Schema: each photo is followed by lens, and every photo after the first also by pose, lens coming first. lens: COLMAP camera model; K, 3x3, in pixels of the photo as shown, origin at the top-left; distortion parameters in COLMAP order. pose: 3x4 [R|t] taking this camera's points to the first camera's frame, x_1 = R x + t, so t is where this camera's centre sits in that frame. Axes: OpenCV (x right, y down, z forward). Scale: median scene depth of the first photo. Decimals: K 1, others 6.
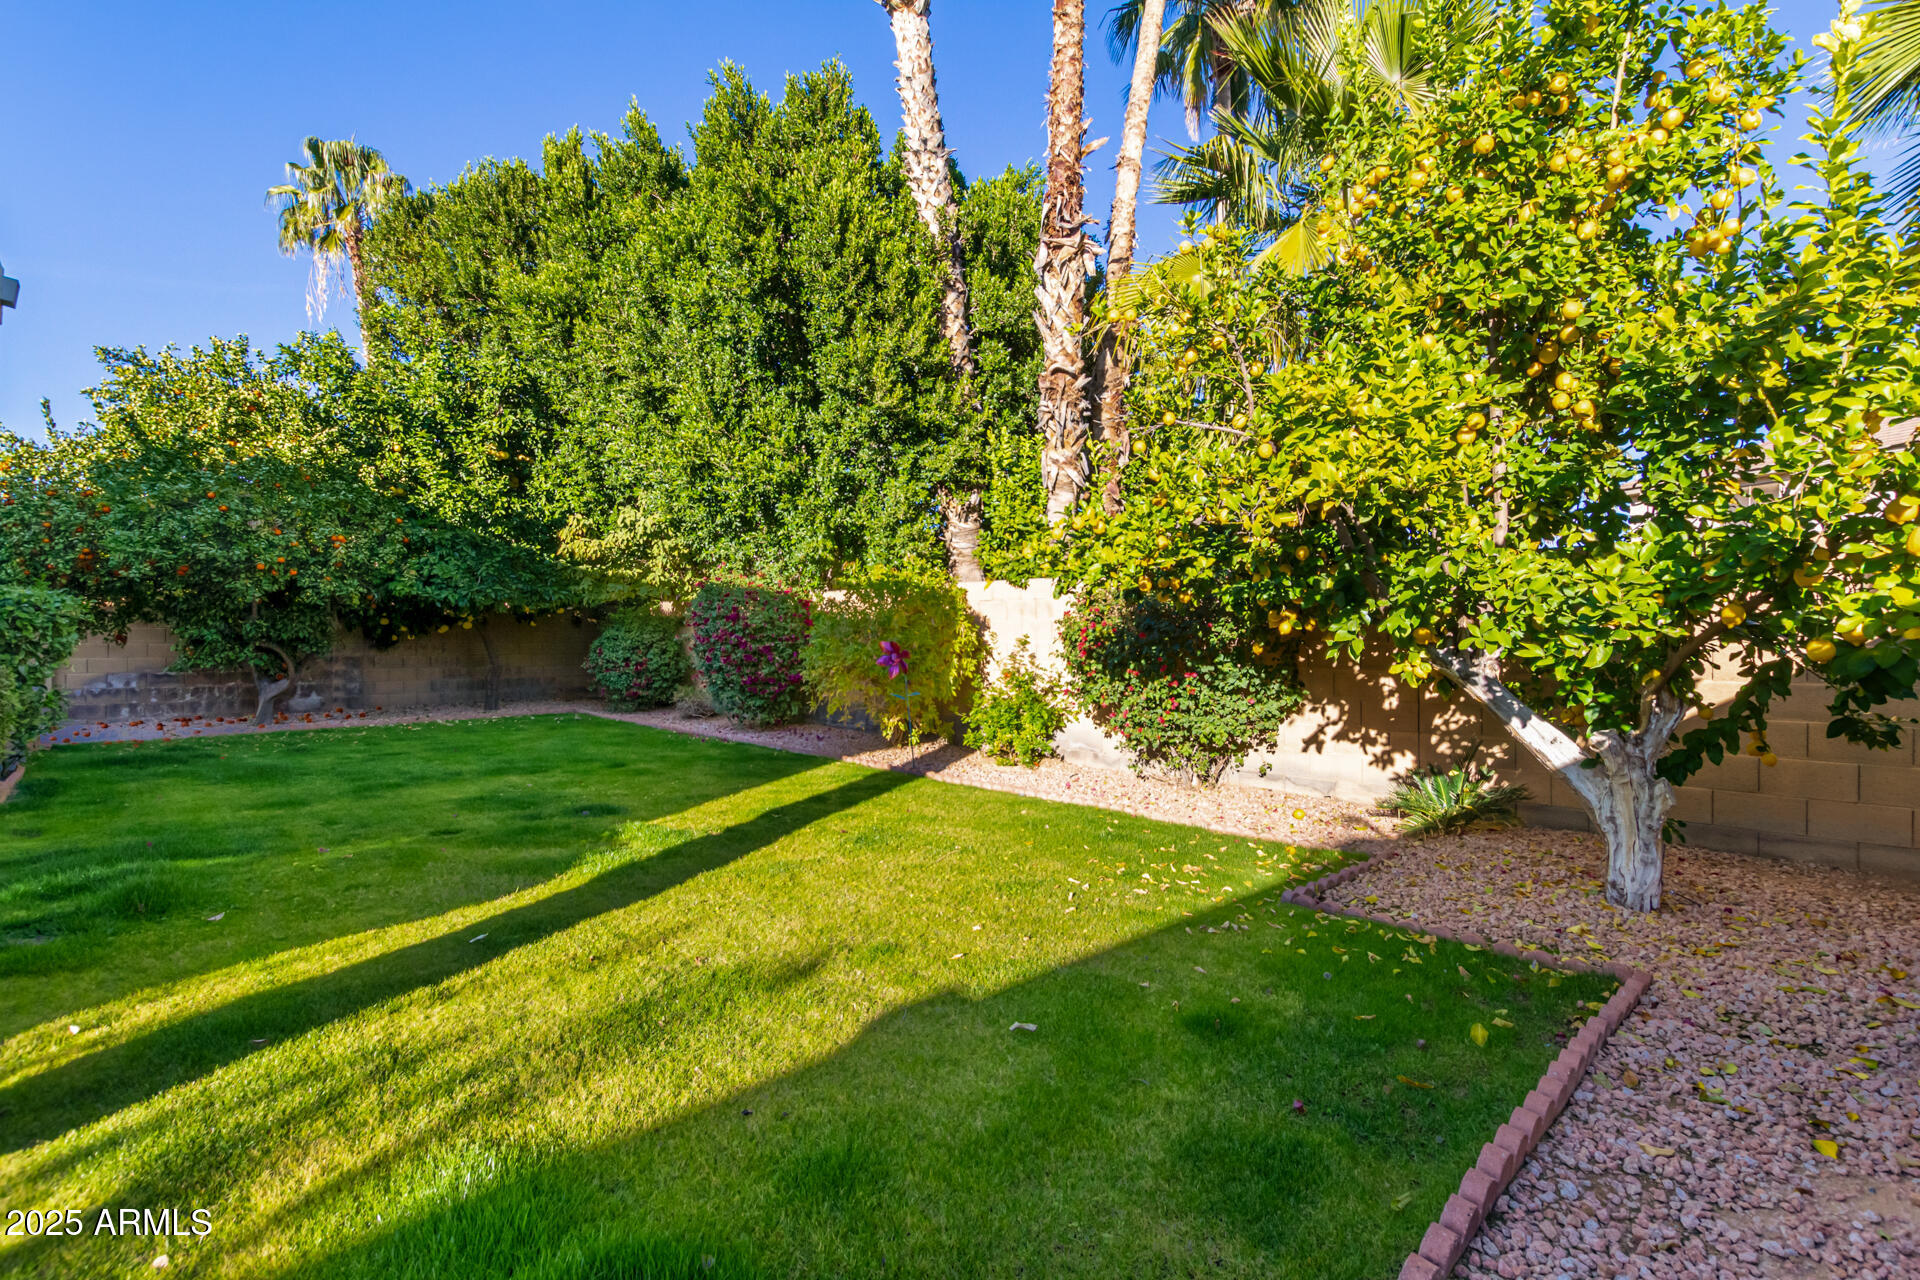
lens RADIAL K [[893.2, 0, 962.0], [0, 893.2, 637.2], [0, 0, 1]] dist [0.001443, -0.001532]
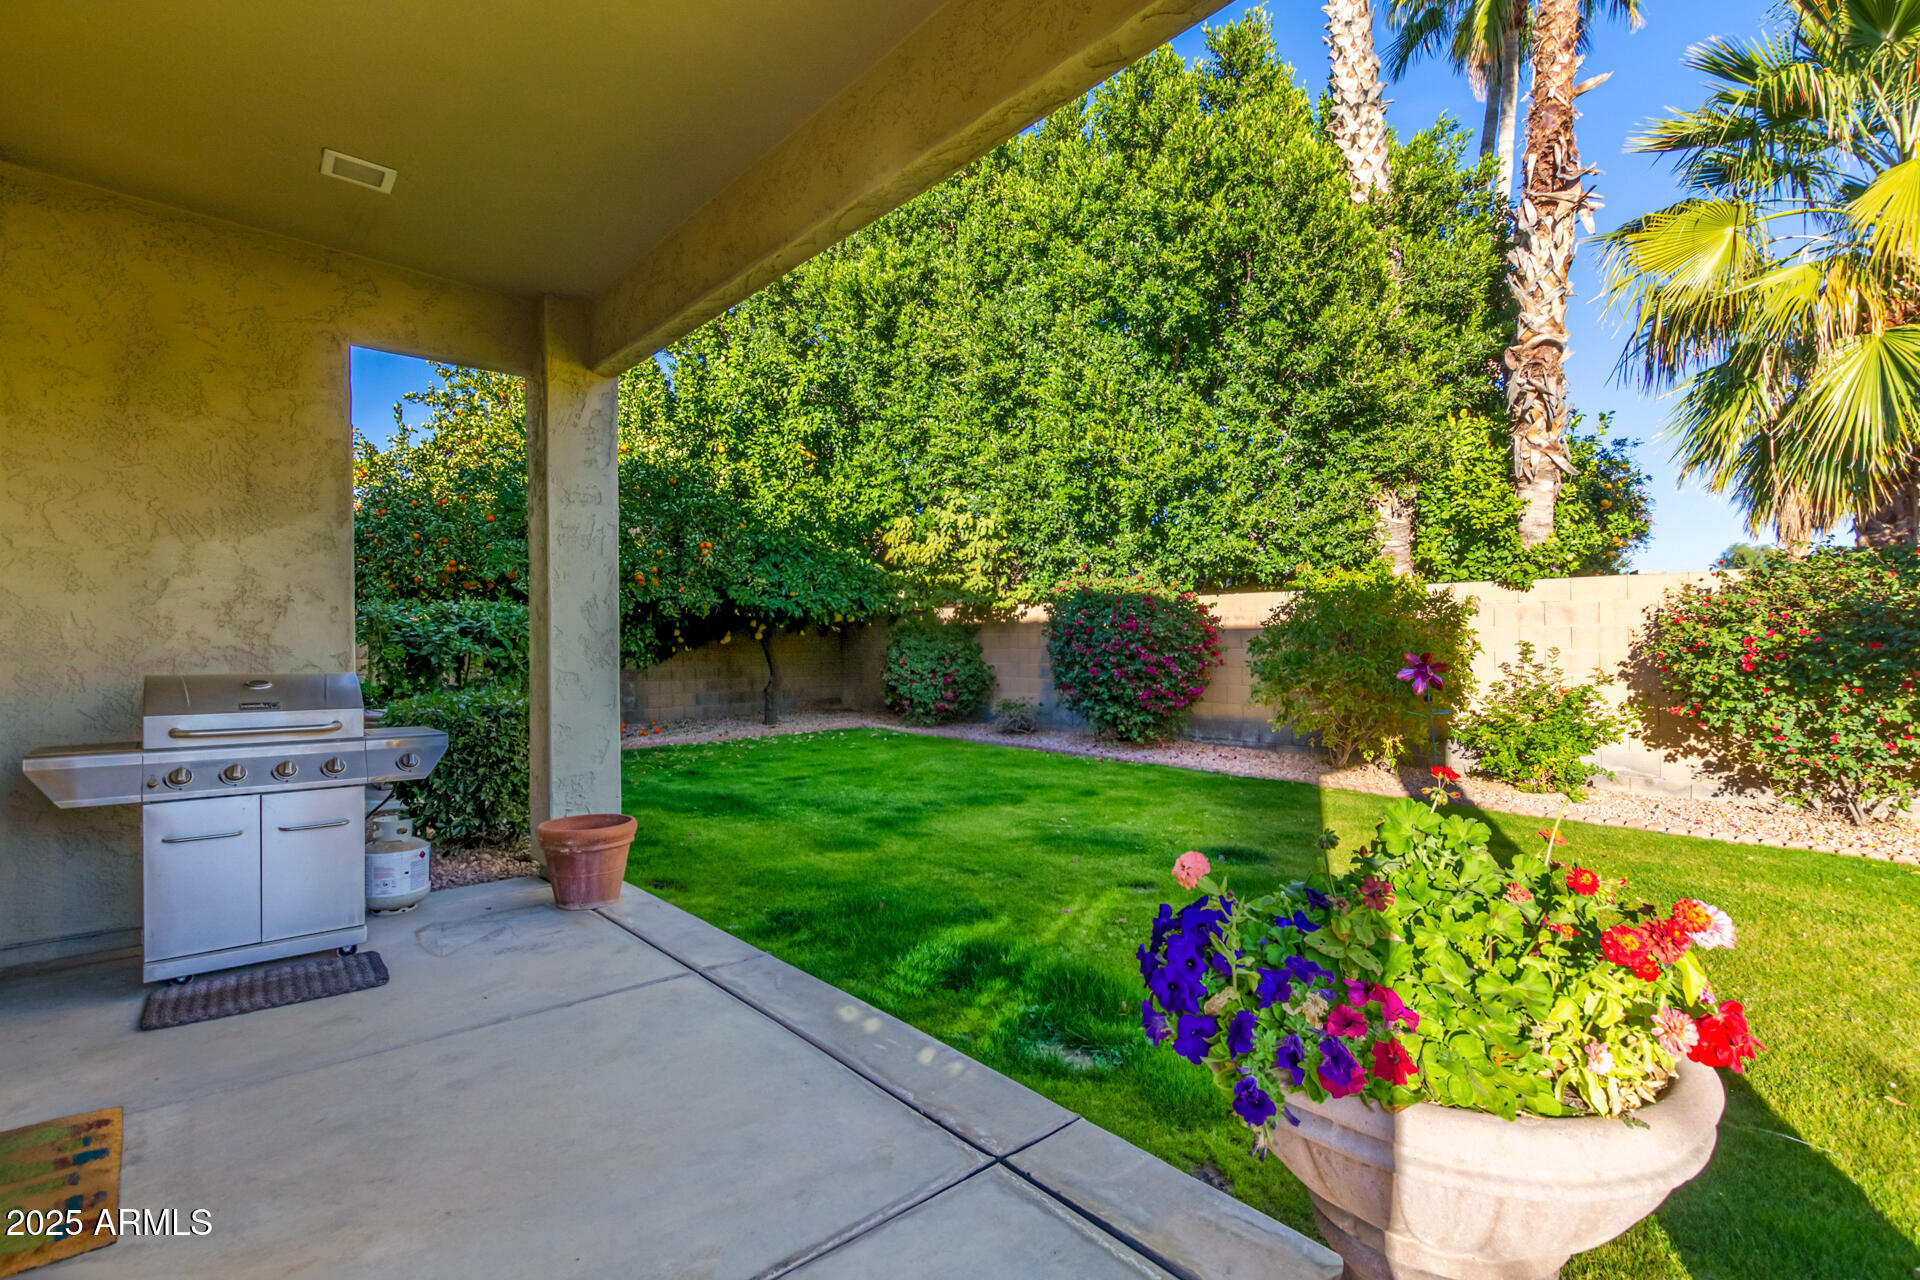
lens RADIAL K [[893.2, 0, 966.5], [0, 893.2, 640.8], [0, 0, 1]] dist [0.001443, -0.001532]
pose [[0.998752, -0.009138, -0.049103, -0.397603], [0.009241, 0.999956, 0.001858, -0.010663], [0.049084, -0.002310, 0.998792, 0.084010]]
